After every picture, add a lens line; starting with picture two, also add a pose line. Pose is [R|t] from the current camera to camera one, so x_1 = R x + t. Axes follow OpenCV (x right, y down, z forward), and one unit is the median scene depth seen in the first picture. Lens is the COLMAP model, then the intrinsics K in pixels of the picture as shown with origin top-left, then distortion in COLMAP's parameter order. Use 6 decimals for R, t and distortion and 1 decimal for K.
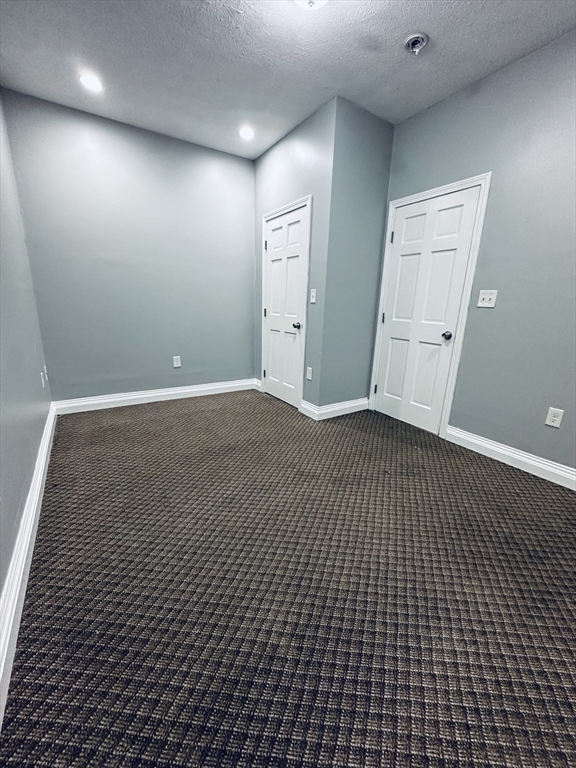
lens RADIAL K [[306.0, 0, 288.0], [0, 306.0, 384.0], [0, 0, 1]] dist [-0.003602, 0.000472]
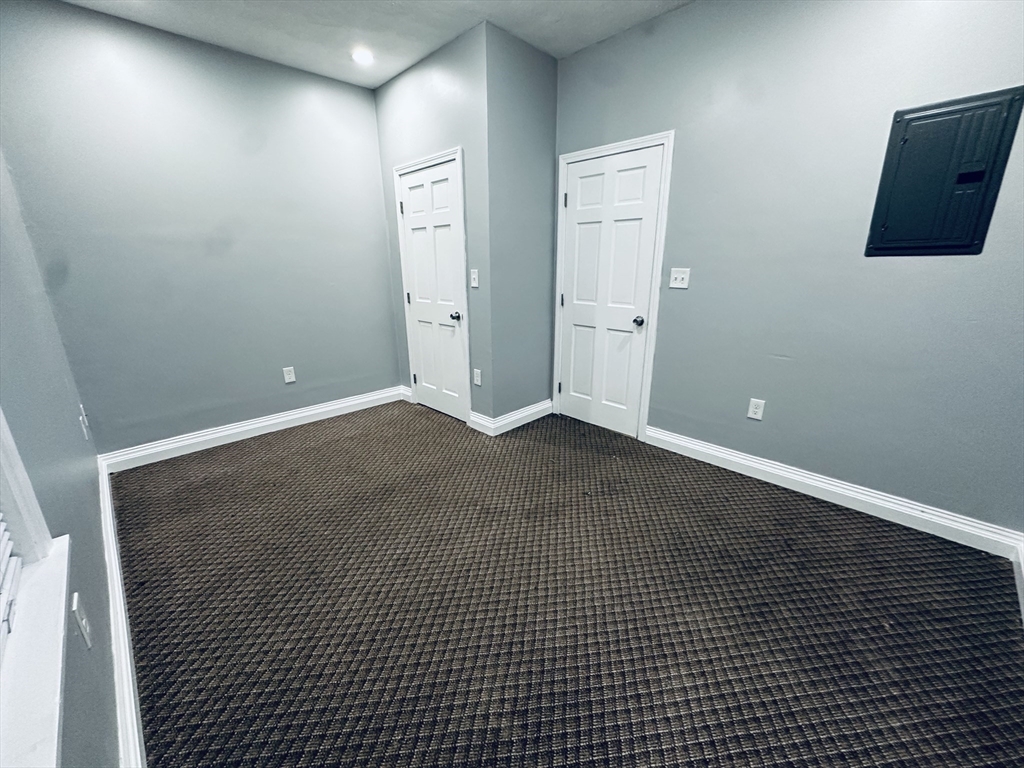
lens RADIAL K [[408.1, 0, 511.3], [0, 408.1, 385.4], [0, 0, 1]] dist [-0.003602, 0.000472]
pose [[0.977802, -0.094082, 0.187223, -0.055361], [0.087027, 0.995163, 0.045571, -0.069739], [-0.190605, -0.028266, 0.981260, -0.046300]]
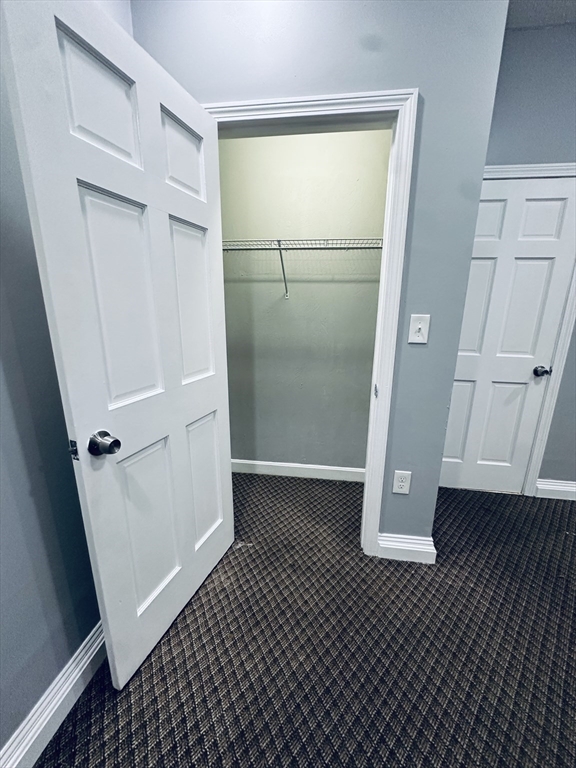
lens RADIAL K [[306.0, 0, 288.0], [0, 306.0, 384.0], [0, 0, 1]] dist [-0.003602, 0.000472]
pose [[0.658529, -0.203564, 0.724501, -0.489789], [0.199936, 0.975448, 0.092343, -0.352619], [-0.725511, 0.084043, 0.683060, 1.021638]]
